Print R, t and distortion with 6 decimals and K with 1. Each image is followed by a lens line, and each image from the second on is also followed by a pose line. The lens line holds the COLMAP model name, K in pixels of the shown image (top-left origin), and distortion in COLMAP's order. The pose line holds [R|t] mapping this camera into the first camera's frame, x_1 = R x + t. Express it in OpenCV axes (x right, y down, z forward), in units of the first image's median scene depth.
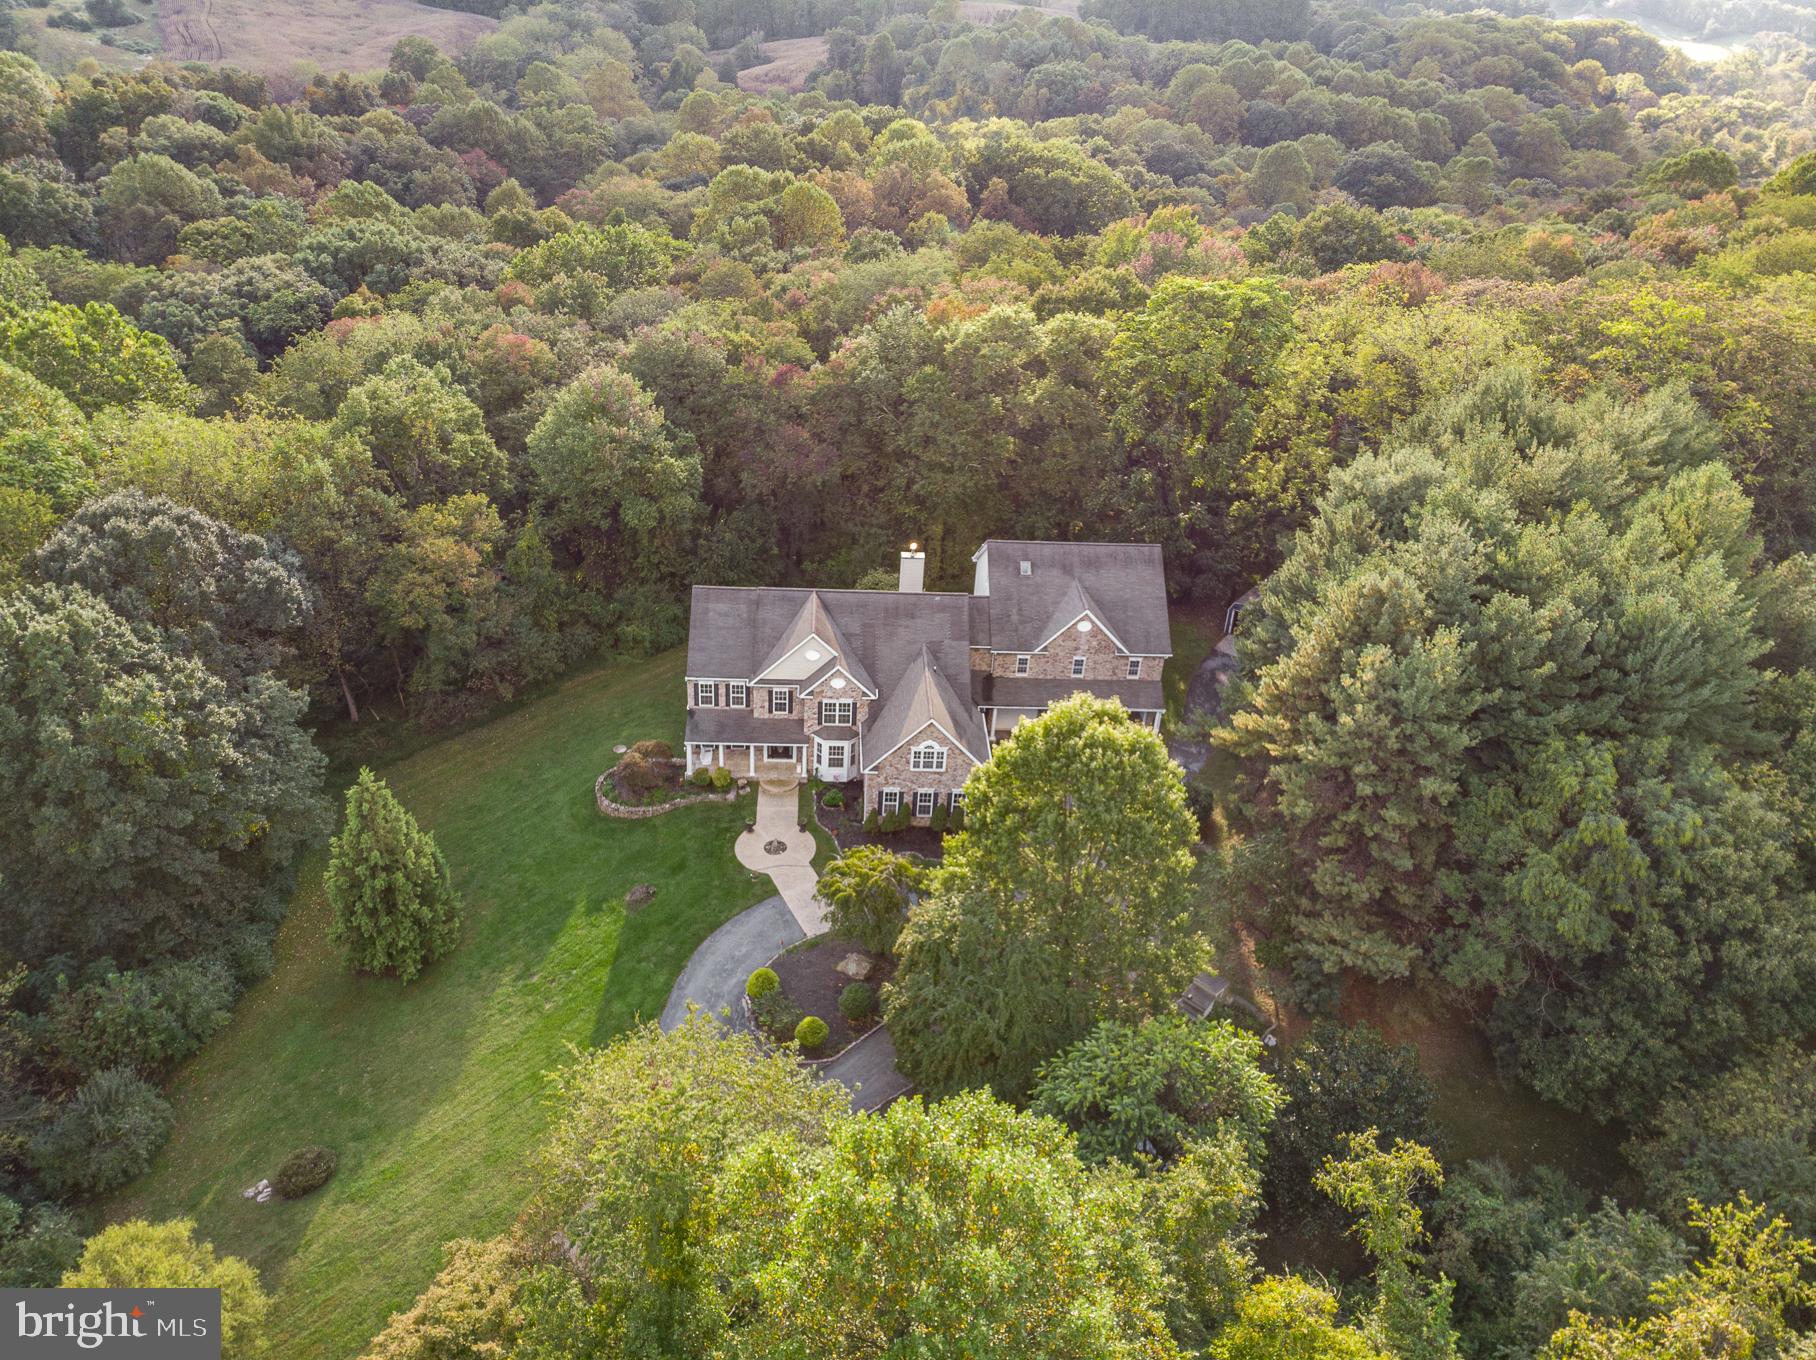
lens RADIAL K [[1341.1, 0, 852.3], [0, 1341.1, 678.4], [0, 0, 1]] dist [0.002772, -0.000255]
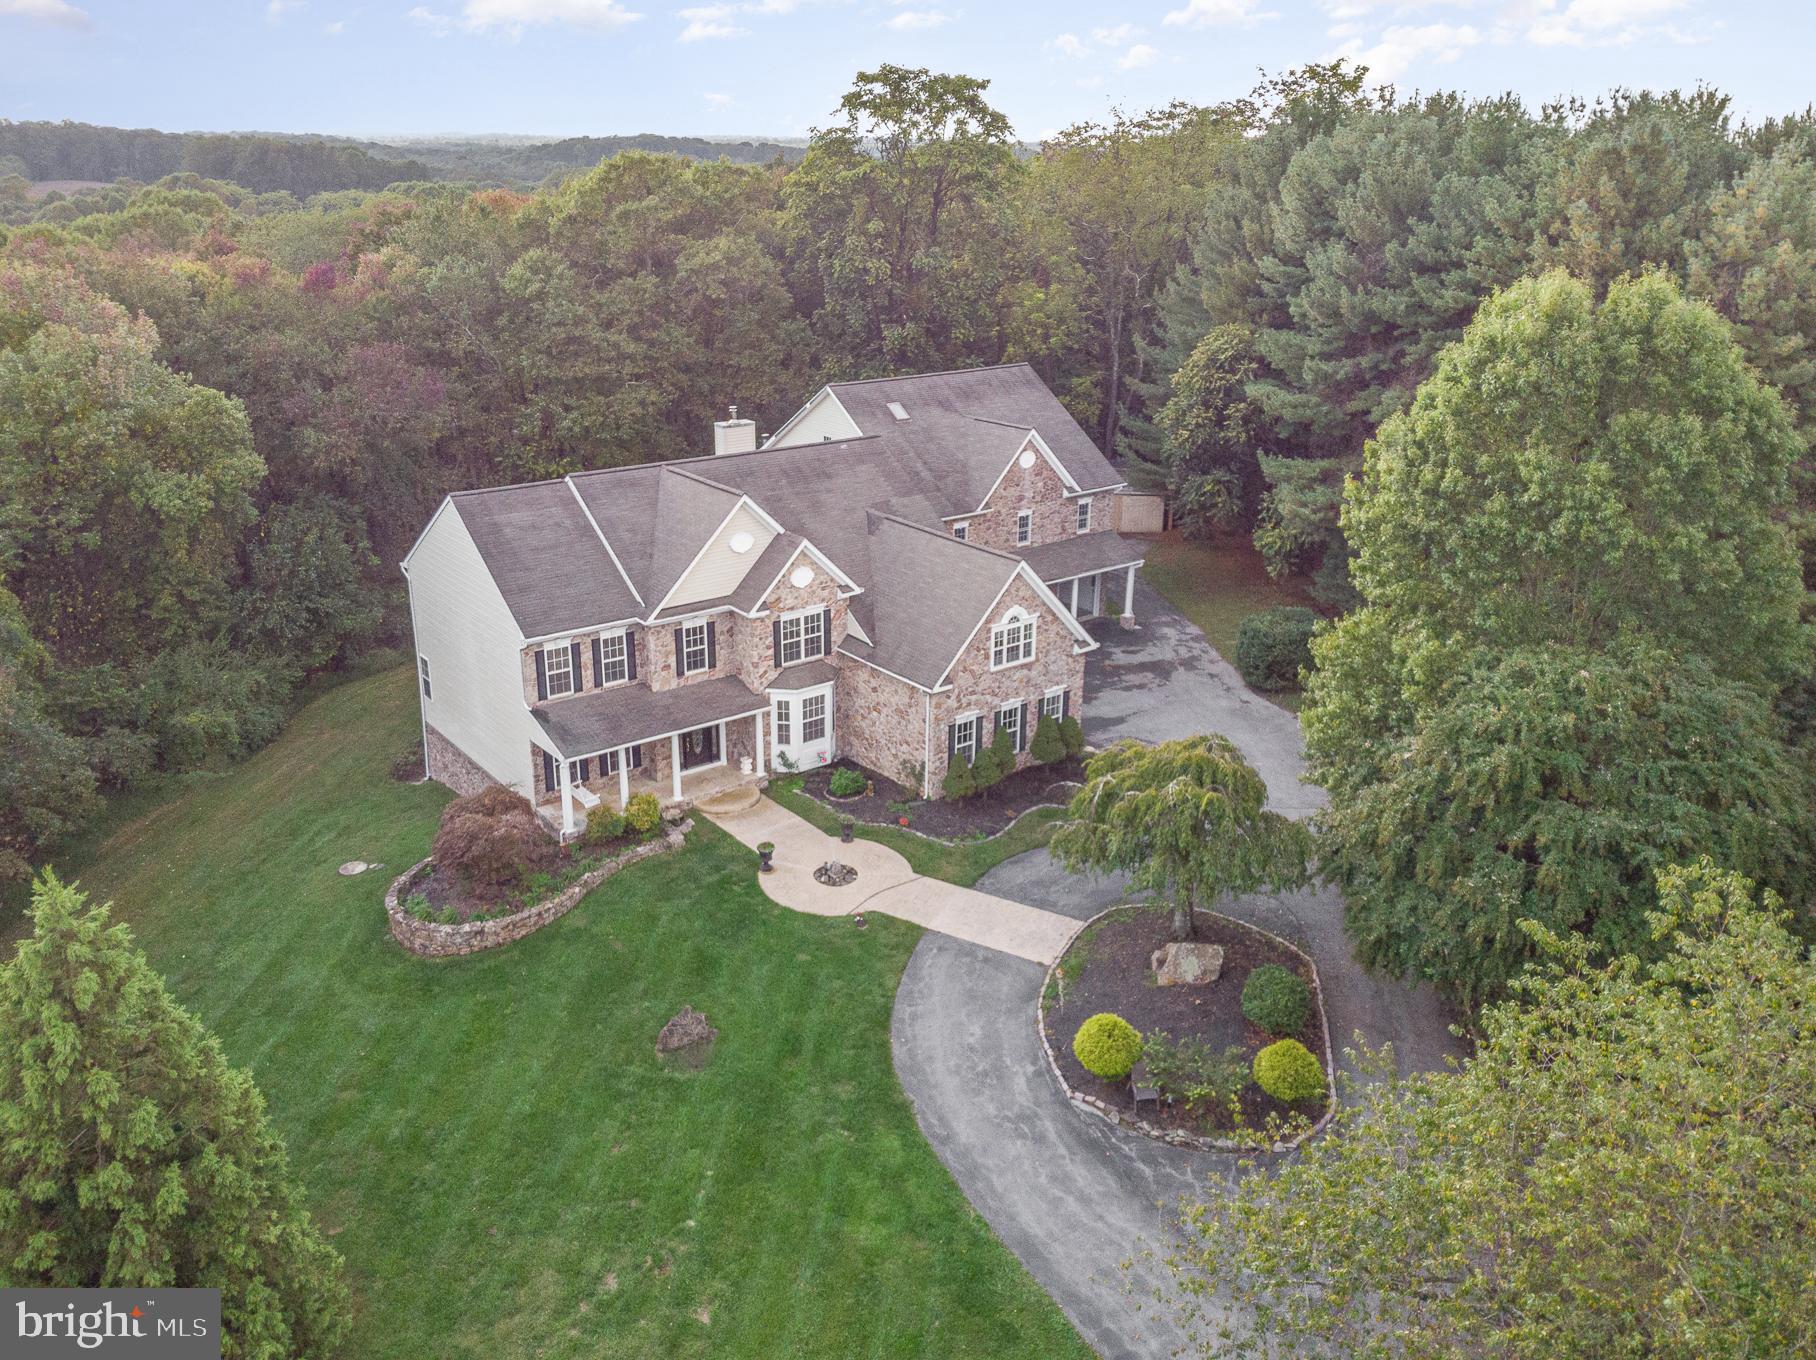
lens RADIAL K [[1430.8, 0, 908.0], [0, 1430.8, 680.0], [0, 0, 1]] dist [-0.001735, -0.001057]
pose [[0.796116, -0.238326, 0.556237, -0.311657], [0.324344, 0.944051, -0.059730, 0.092307], [-0.510881, 0.227965, 0.828874, 0.481639]]
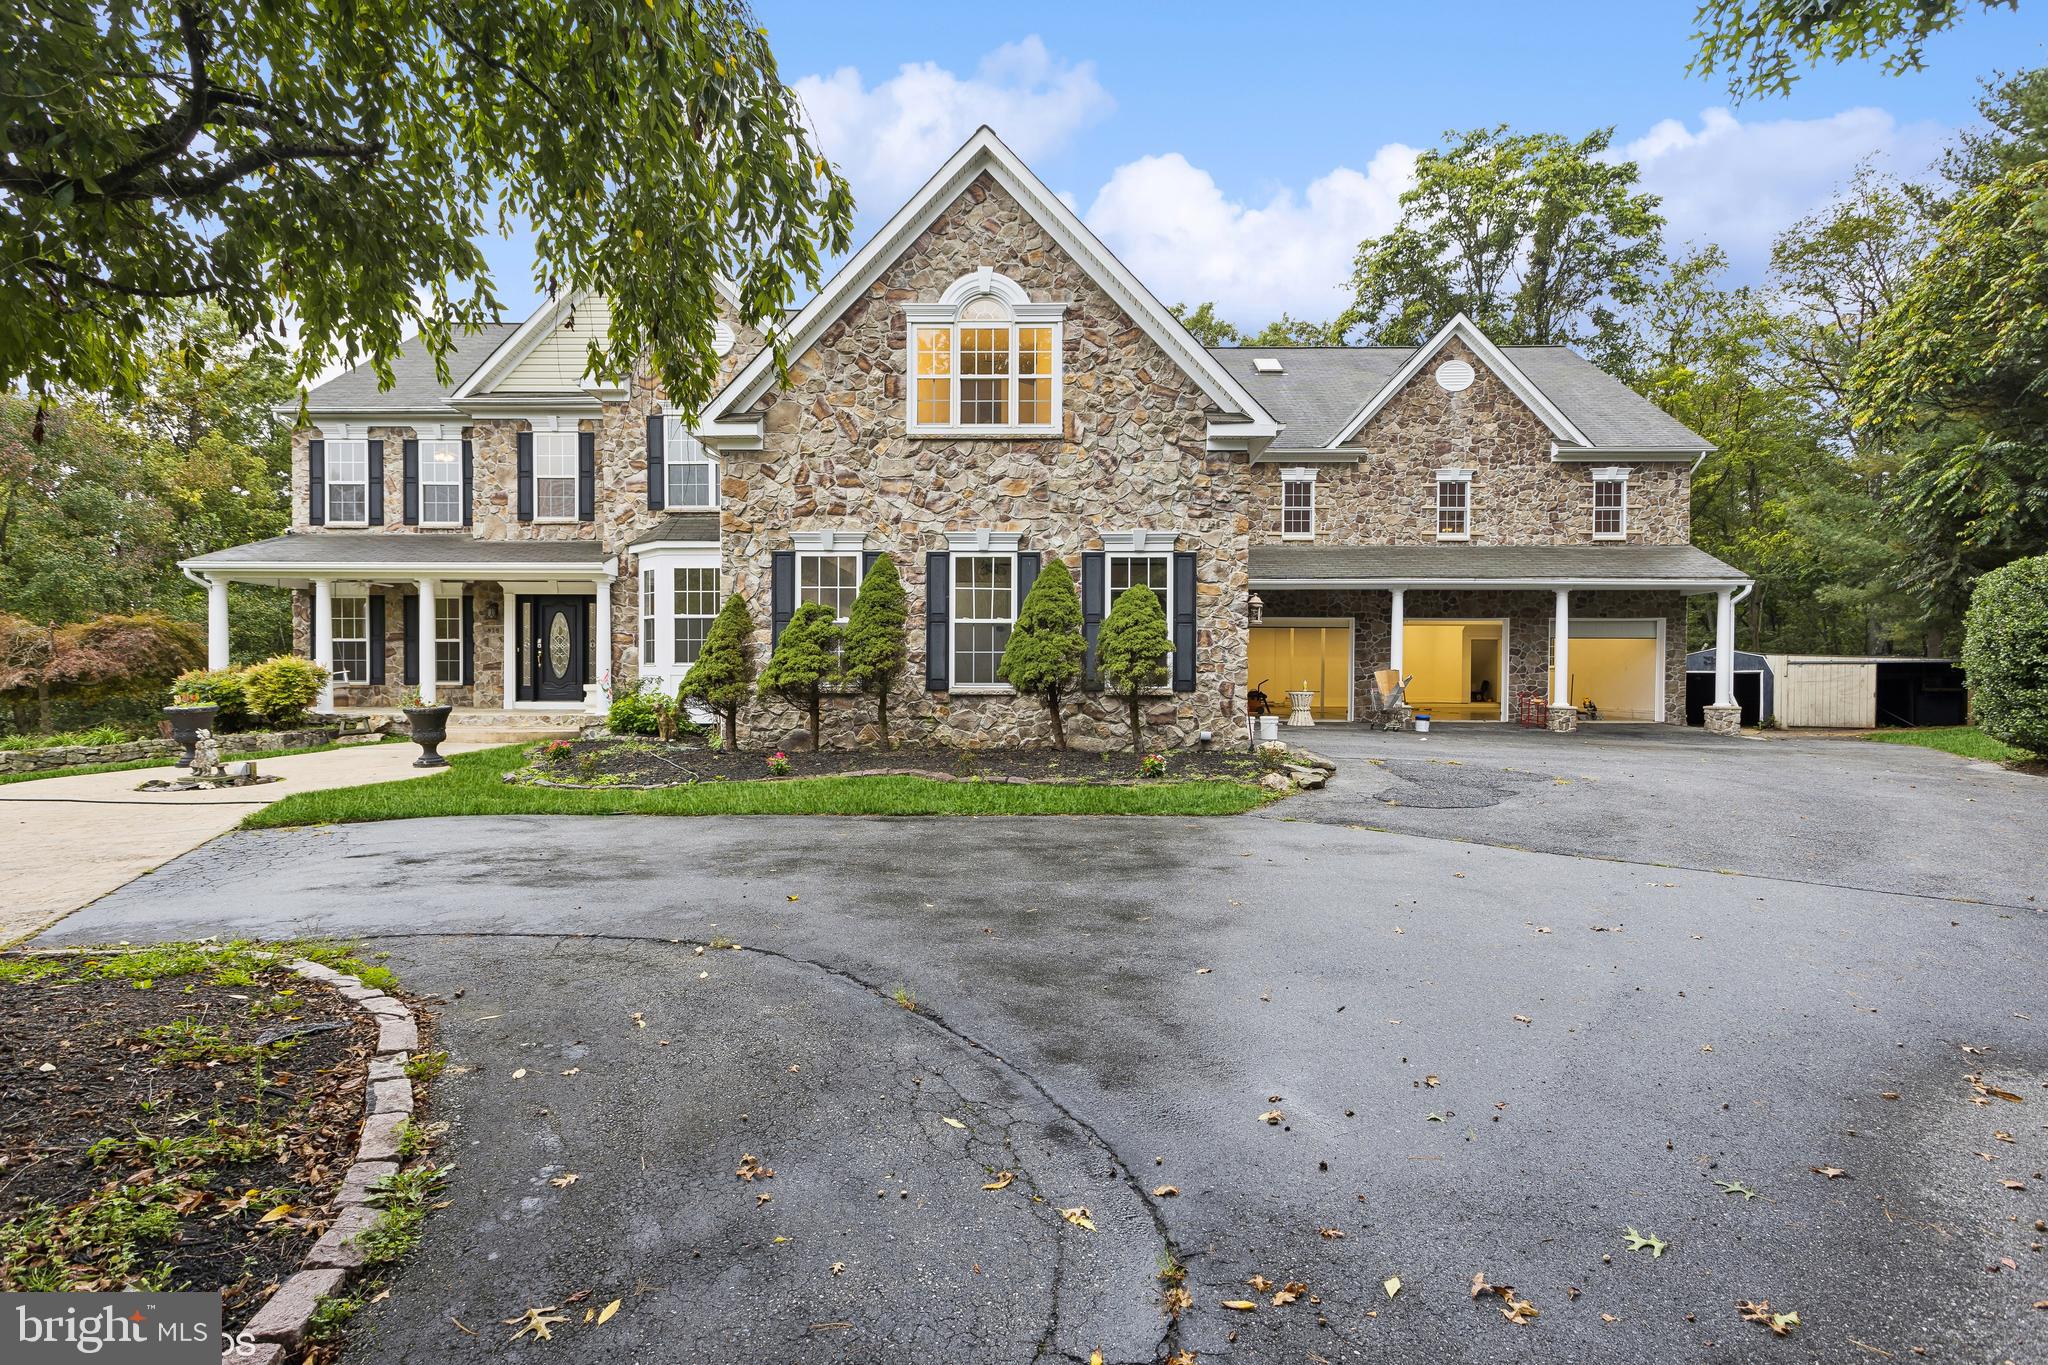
lens RADIAL K [[992.0, 0, 1024.0], [0, 992.0, 682.5], [0, 0, 1]] dist [0.002986, 0.000215]
pose [[0.998660, -0.033611, -0.039356, 0.064447], [0.009243, 0.864034, -0.503349, 0.178708], [0.050923, 0.502310, 0.863187, 0.832600]]
